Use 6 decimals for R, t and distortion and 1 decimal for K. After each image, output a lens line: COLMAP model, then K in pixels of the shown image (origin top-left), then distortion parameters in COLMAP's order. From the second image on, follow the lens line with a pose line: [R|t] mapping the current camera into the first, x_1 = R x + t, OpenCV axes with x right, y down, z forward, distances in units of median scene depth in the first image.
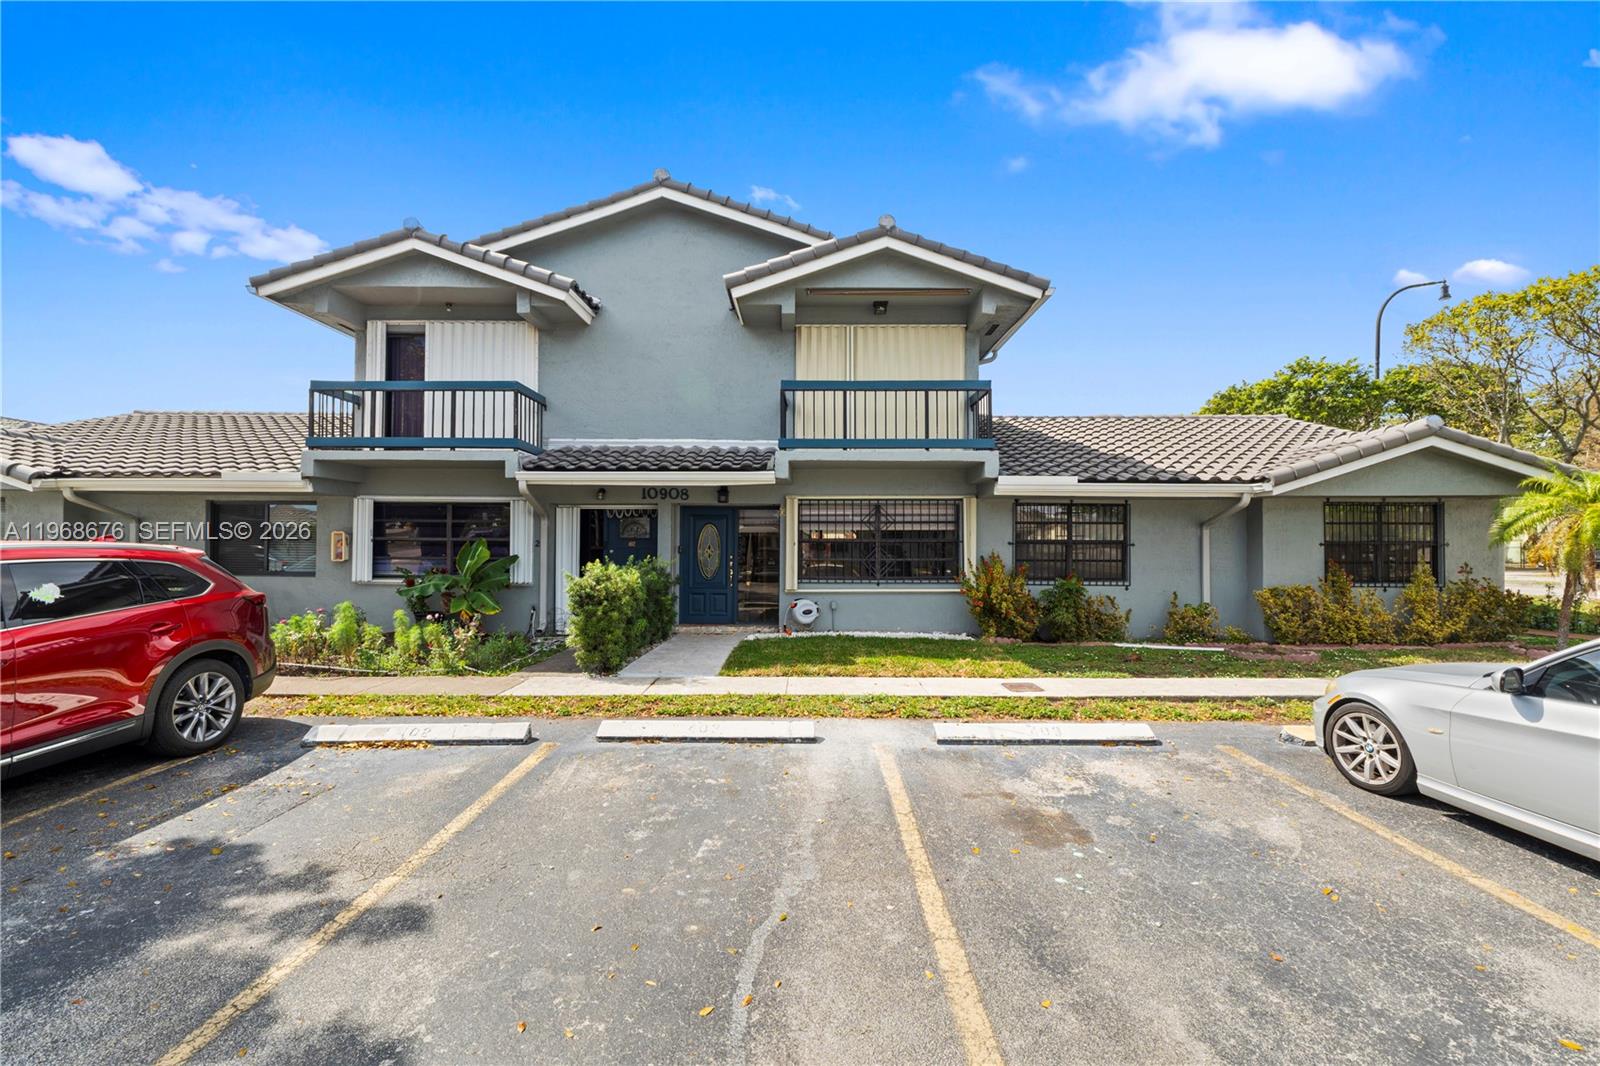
lens RADIAL K [[678.4, 0, 812.4], [0, 678.4, 528.8], [0, 0, 1]] dist [-0.000883, 0.000090]
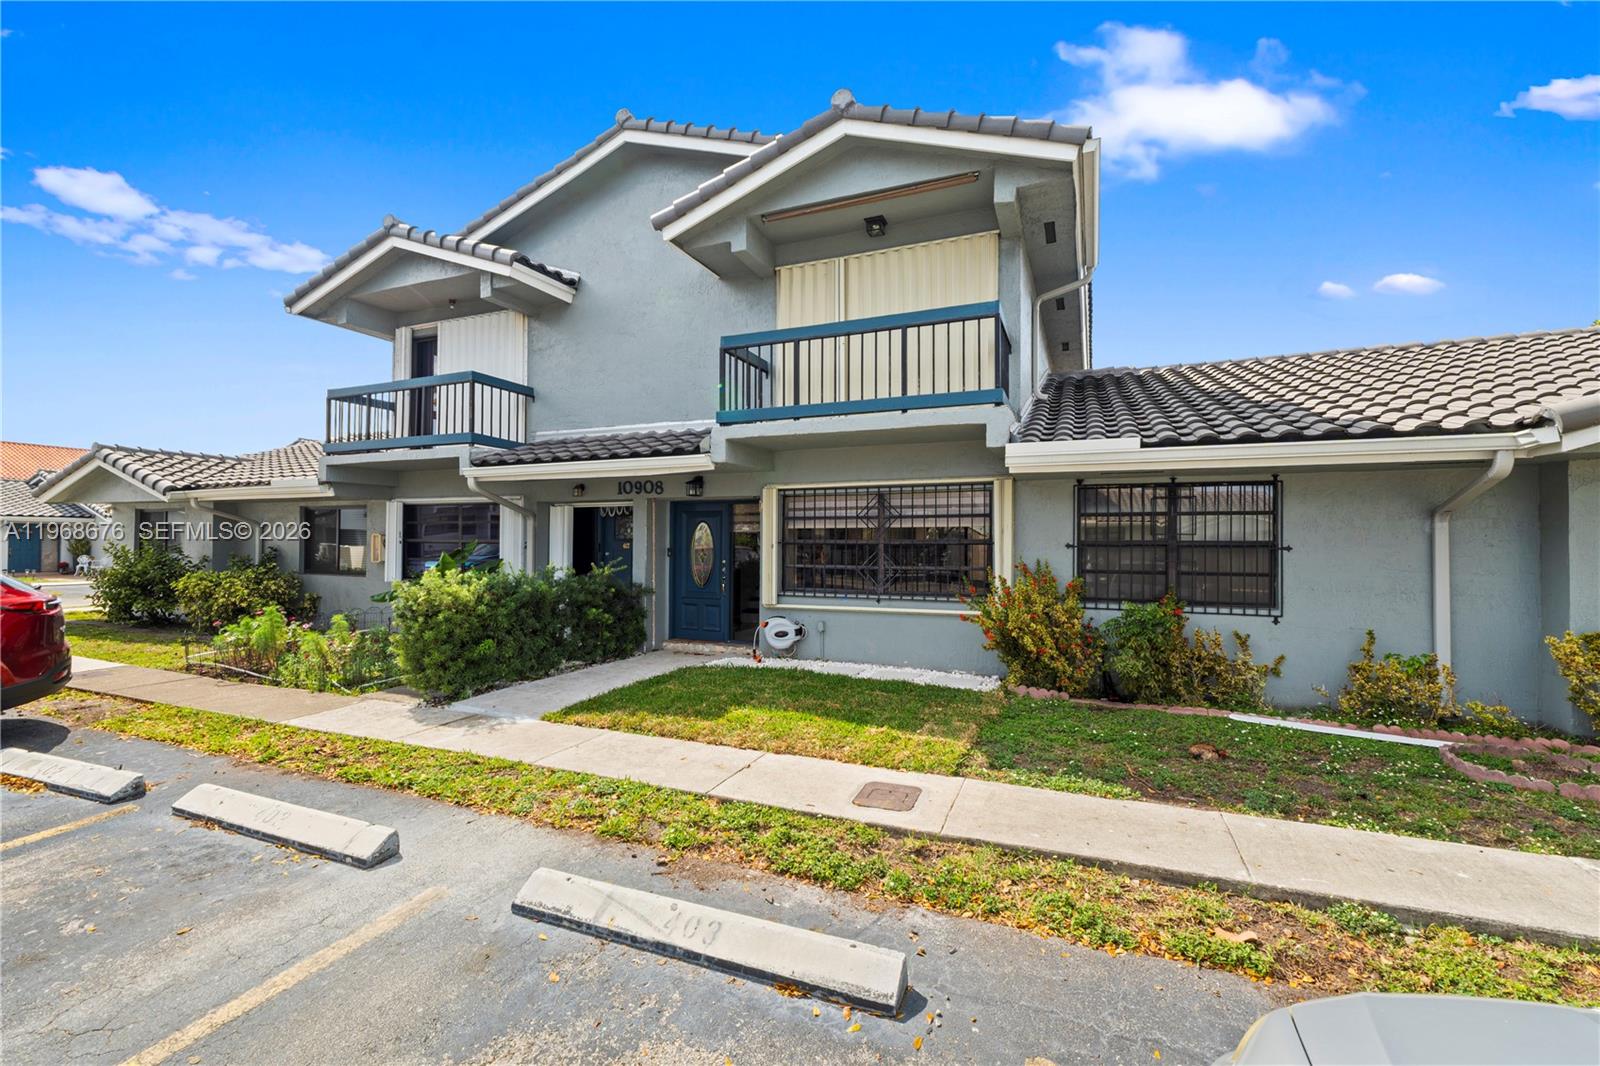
lens RADIAL K [[694.4, 0, 800.0], [0, 694.4, 533.0], [0, 0, 1]] dist [-0.002642, -0.000119]
pose [[0.920629, -0.005739, -0.390396, 0.322466], [0.008455, 0.999951, 0.005239, 0.002901], [0.390346, -0.008124, 0.920632, 0.276254]]
